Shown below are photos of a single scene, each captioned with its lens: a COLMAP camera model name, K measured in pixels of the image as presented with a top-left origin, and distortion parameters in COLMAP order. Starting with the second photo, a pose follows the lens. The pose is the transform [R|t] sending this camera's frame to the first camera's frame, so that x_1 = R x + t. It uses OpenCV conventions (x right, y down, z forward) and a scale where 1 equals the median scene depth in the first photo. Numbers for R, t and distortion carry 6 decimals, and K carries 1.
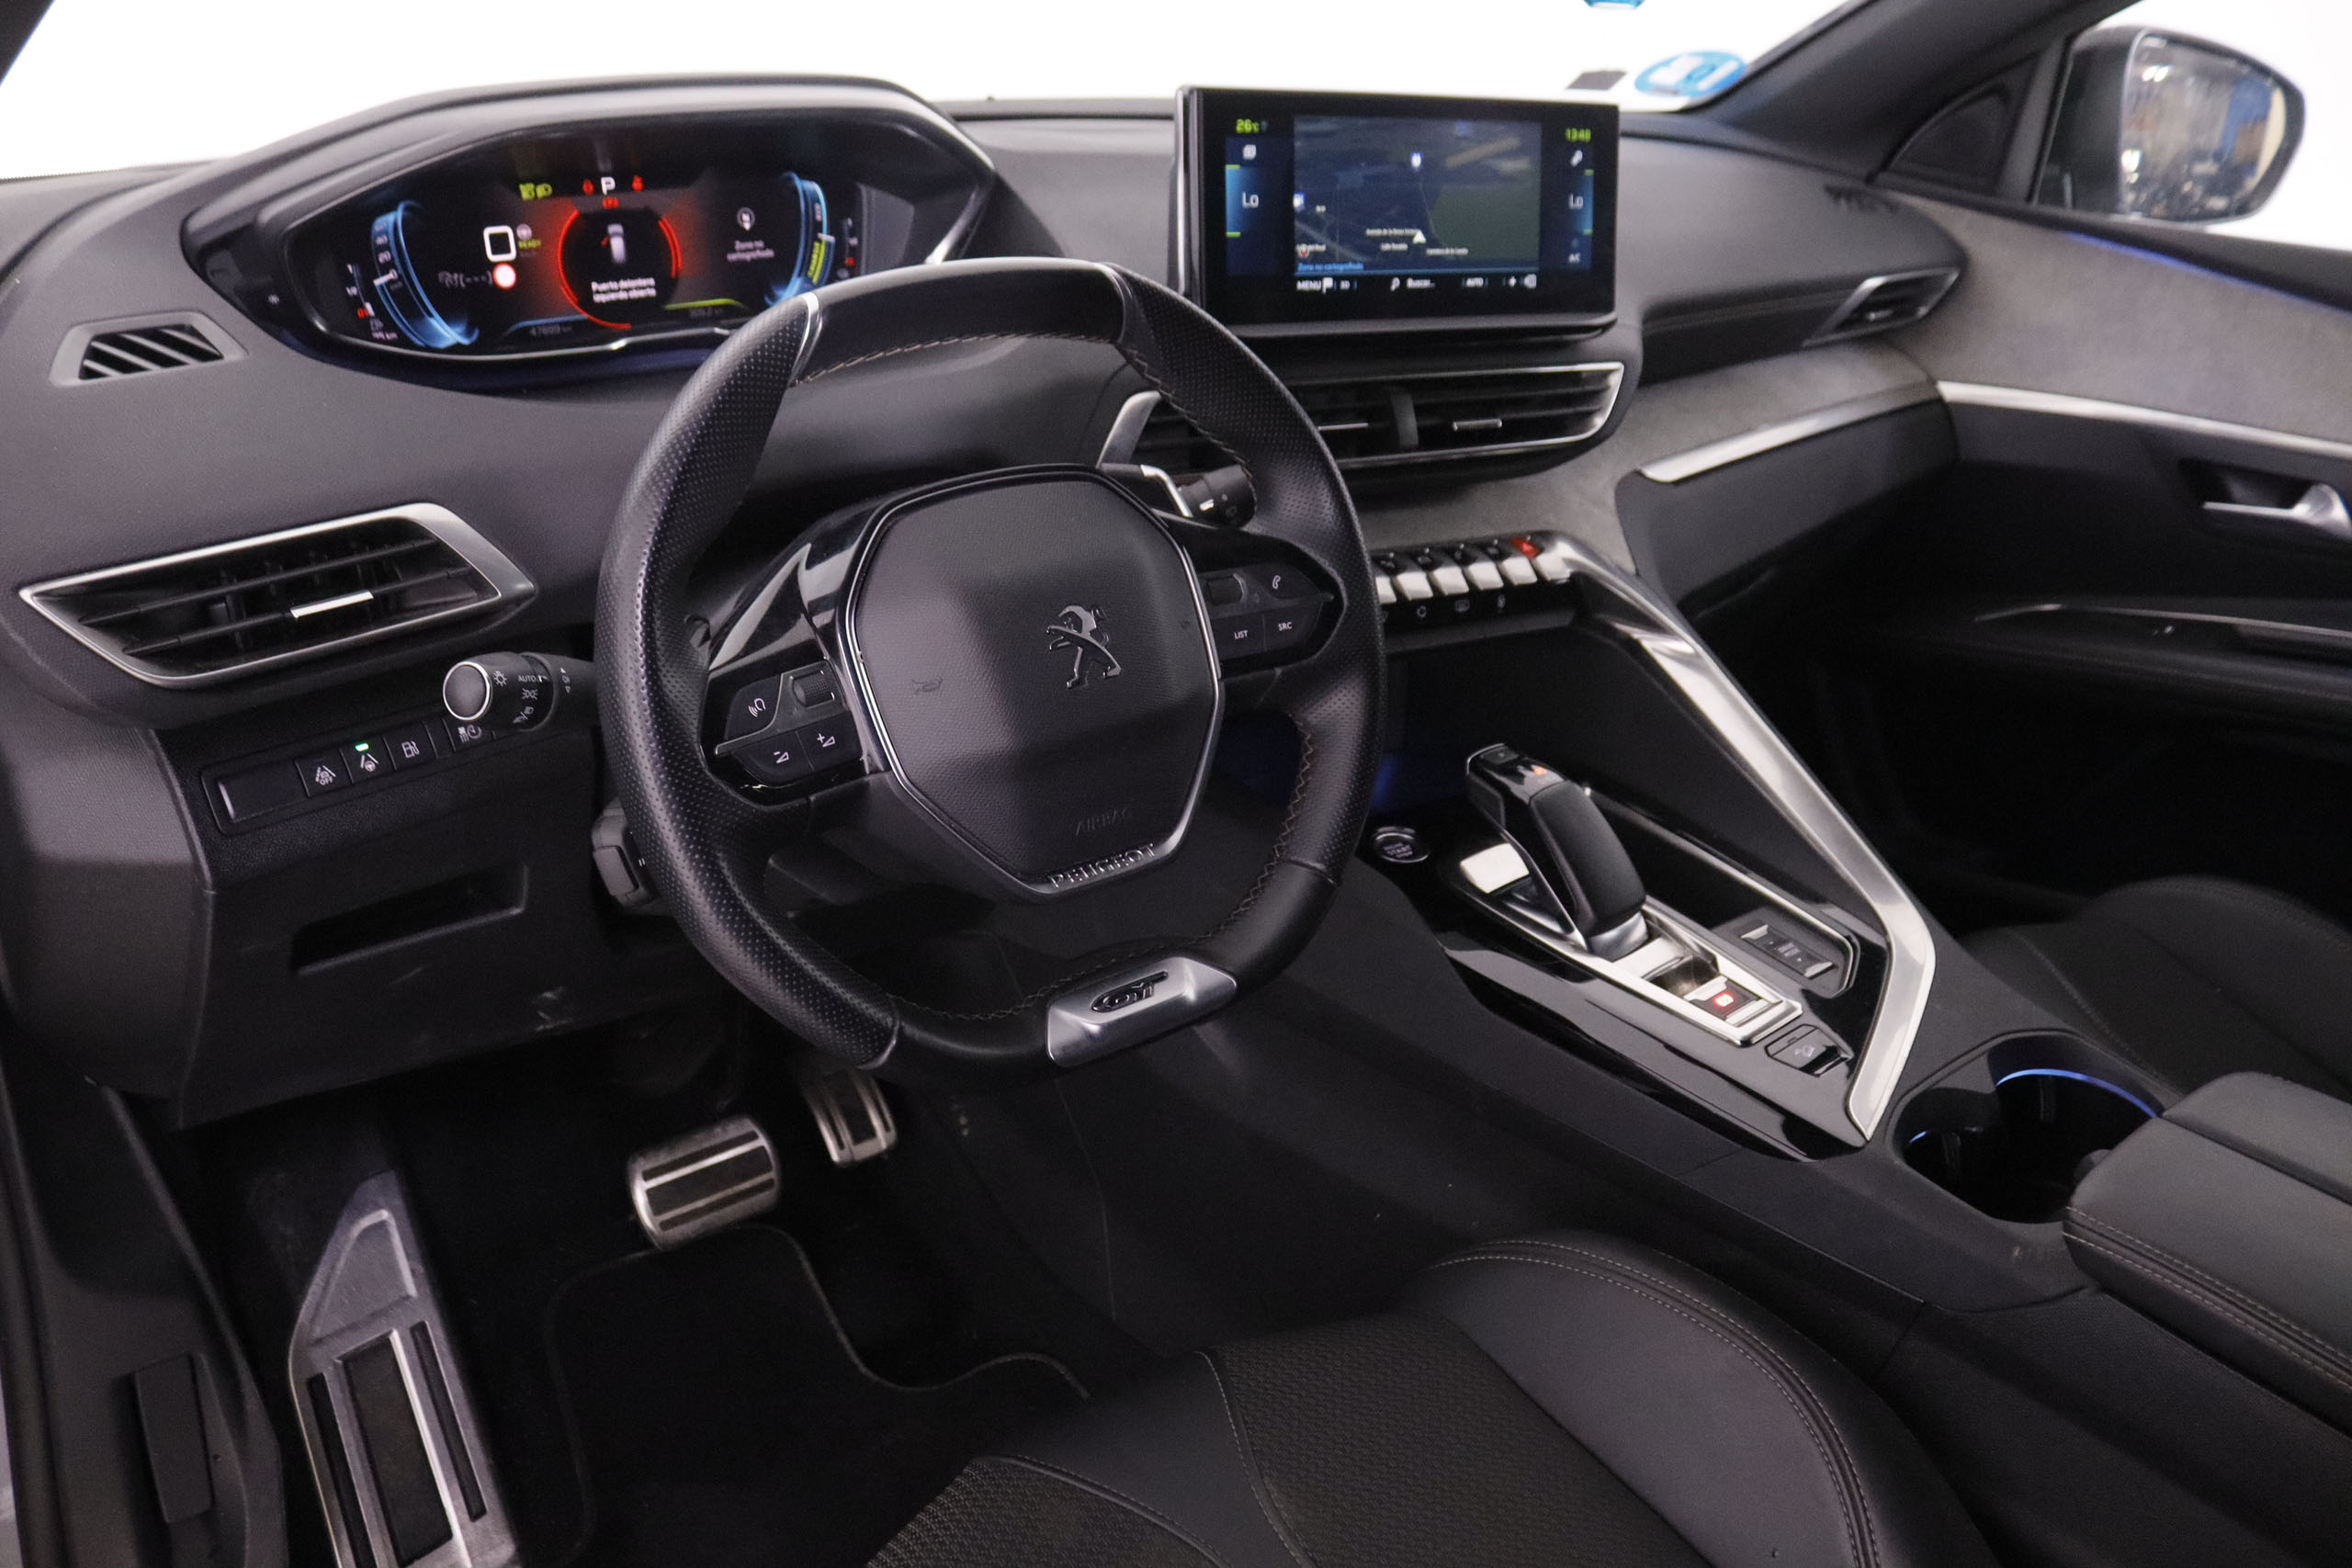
lens RADIAL K [[1965.2, 0, 1168.1], [0, 1965.2, 841.9], [0, 0, 1]] dist [-0.186572, 0.141349]
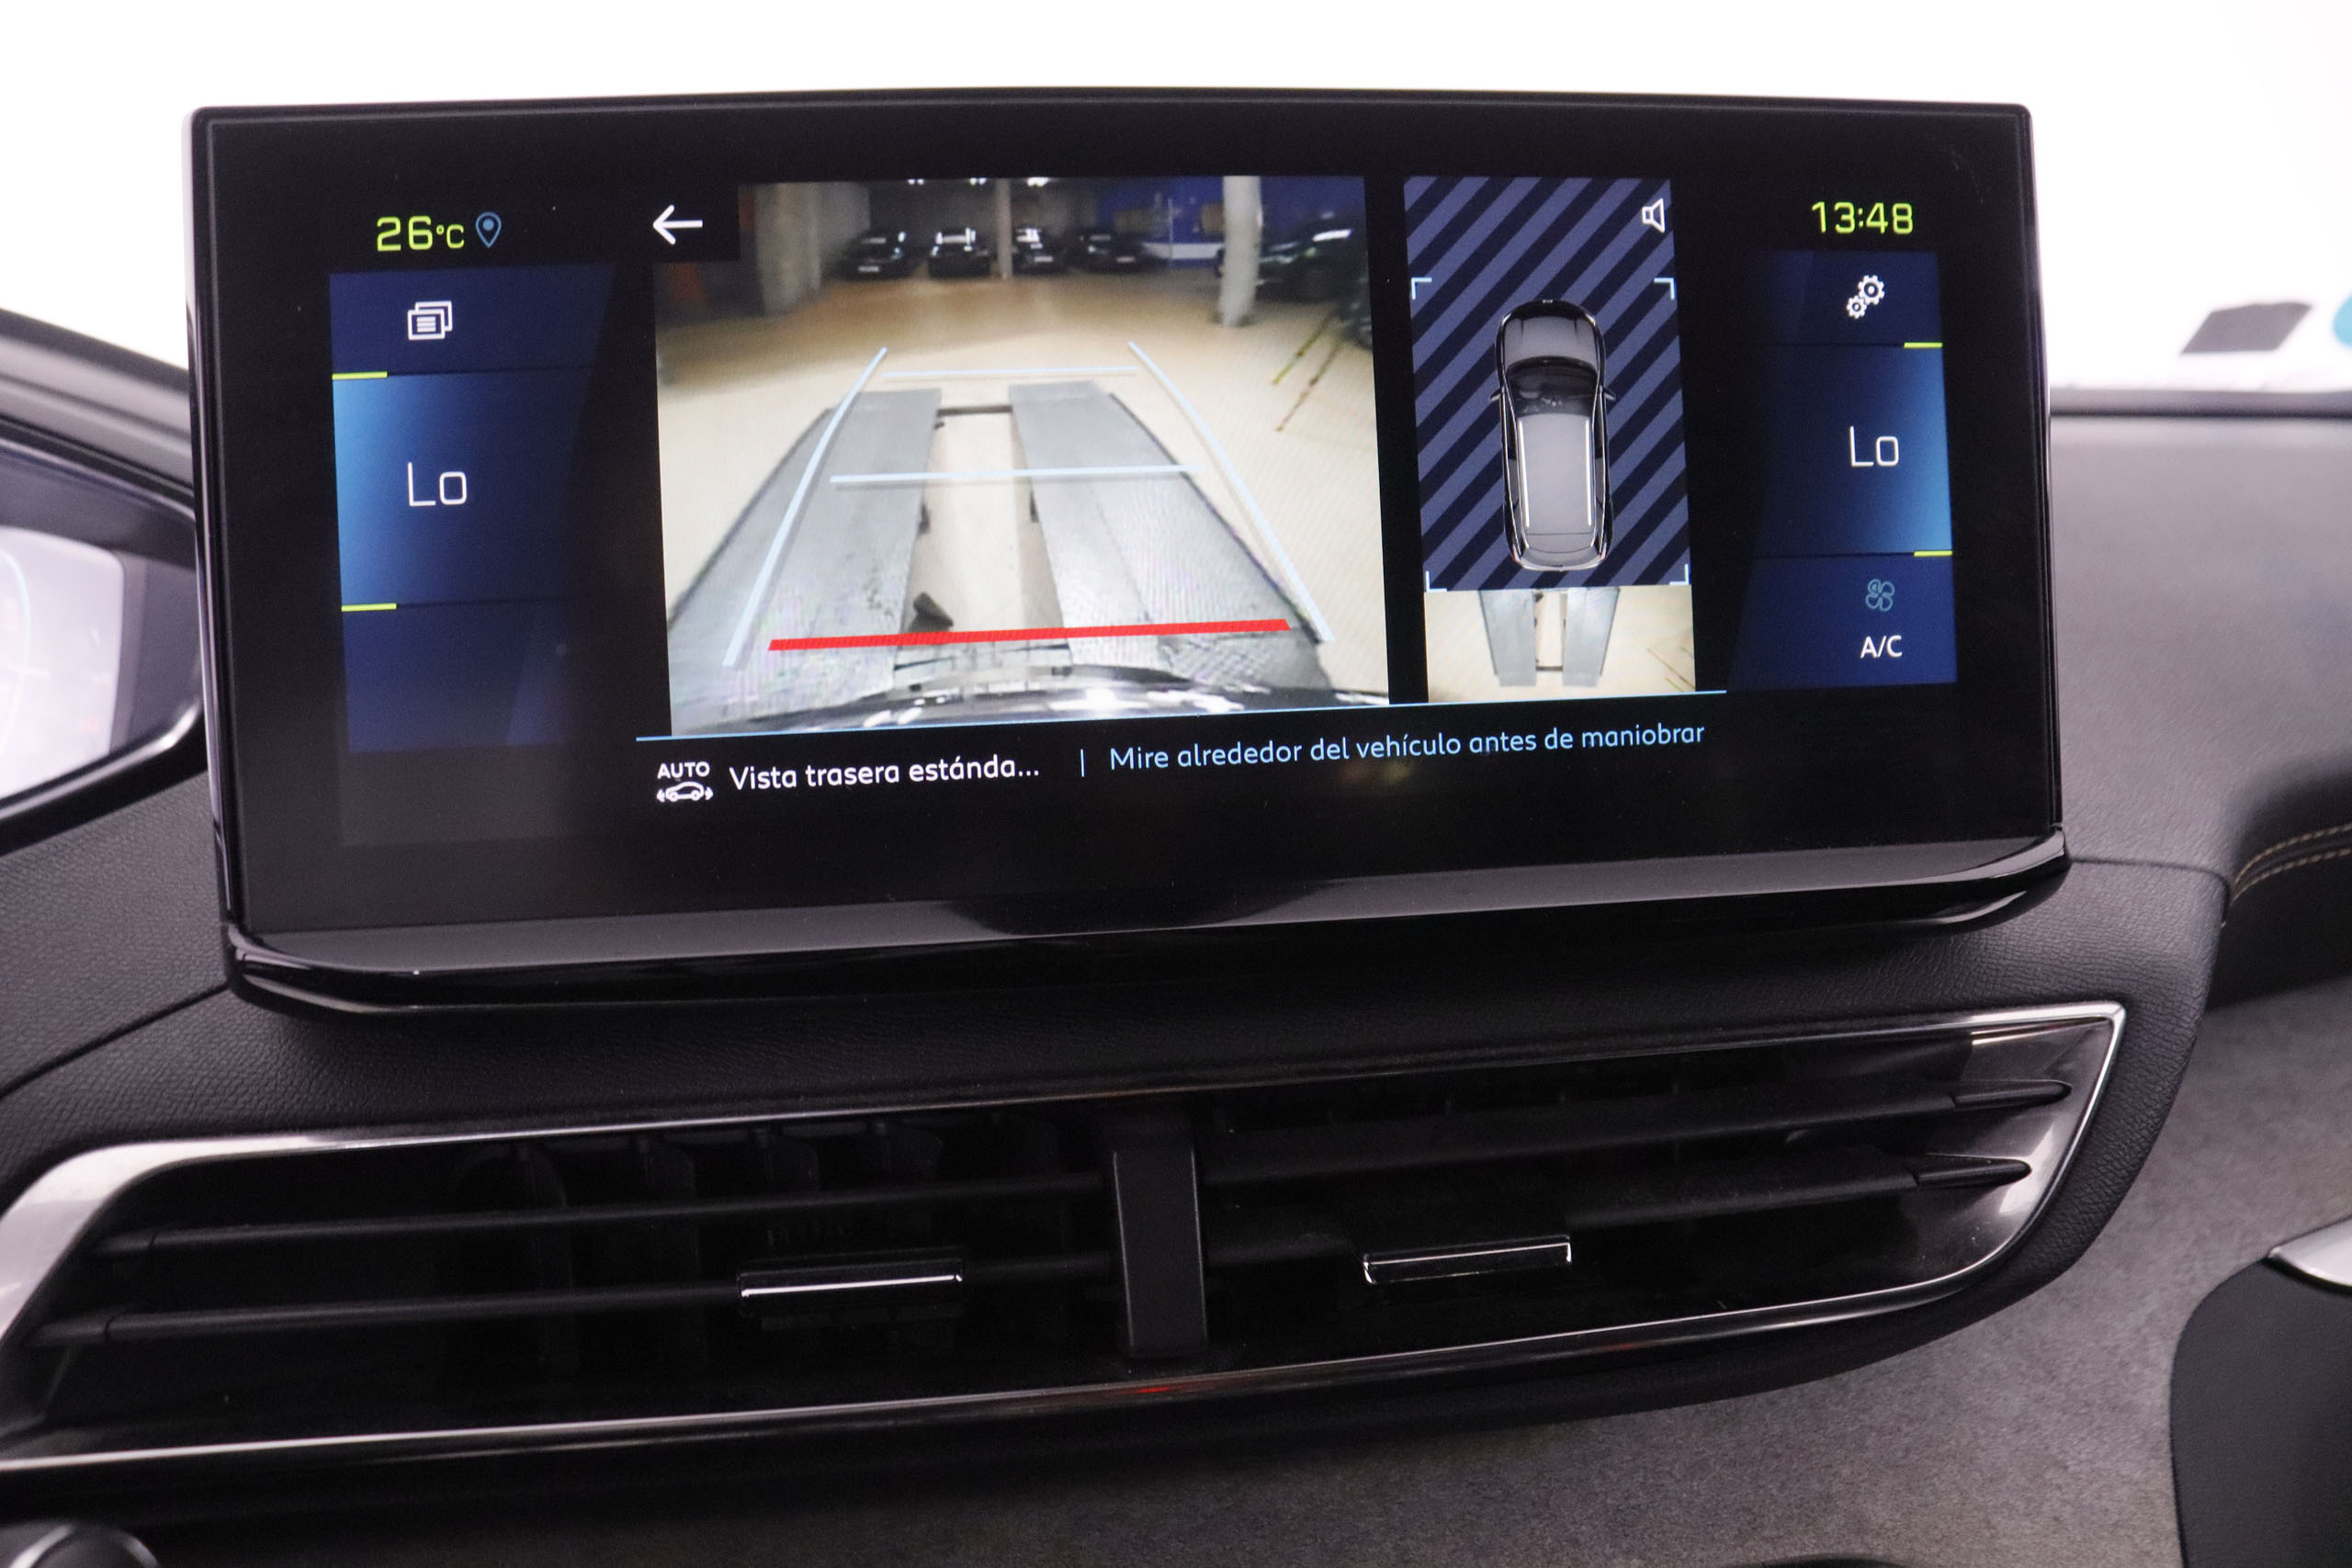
lens RADIAL K [[1904.3, 0, 1176.0], [0, 1904.3, 784.0], [0, 0, 1]] dist [-0.177700, 0.144231]
pose [[0.920362, -0.007399, -0.390997, 0.224828], [-0.091630, 0.967909, -0.234000, -0.214294], [0.380181, 0.251192, 0.890149, 0.732640]]
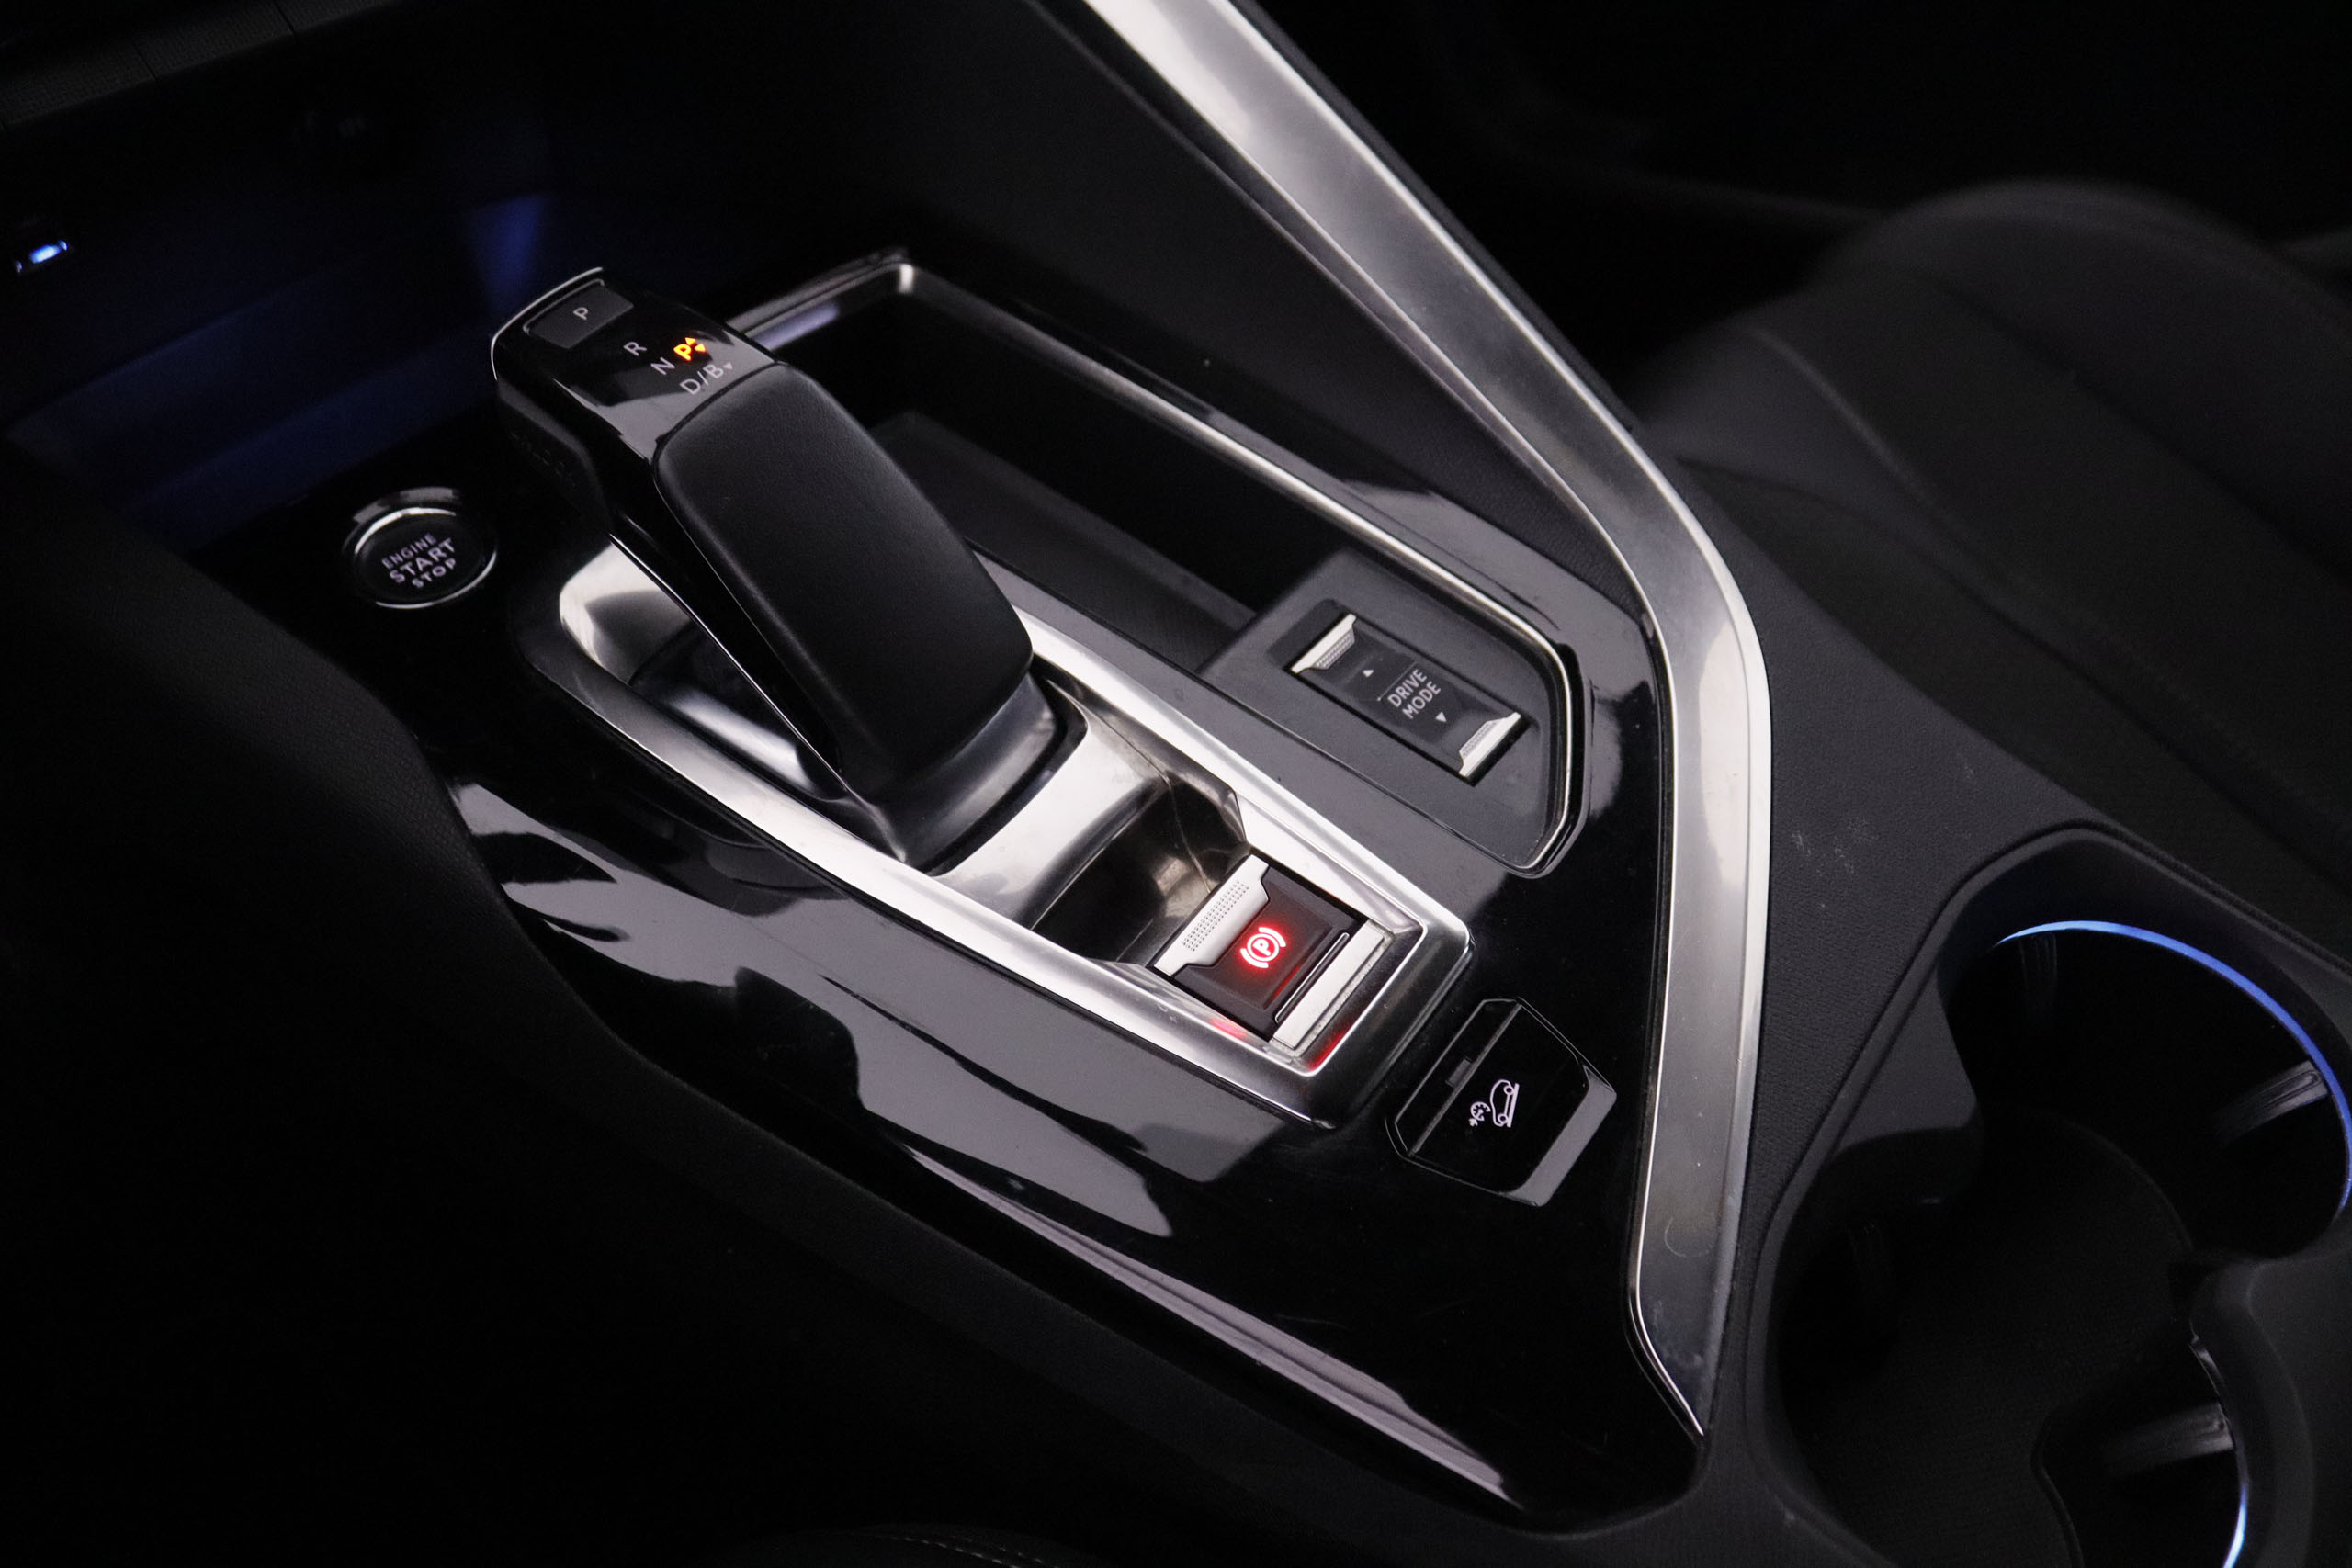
lens RADIAL K [[1904.3, 0, 1176.0], [0, 1904.3, 784.0], [0, 0, 1]] dist [-0.177700, 0.144231]
pose [[0.965894, -0.198167, 0.166670, 0.194118], [0.124439, 0.919707, 0.372362, -0.074911], [-0.227077, -0.338922, 0.912999, 0.611740]]
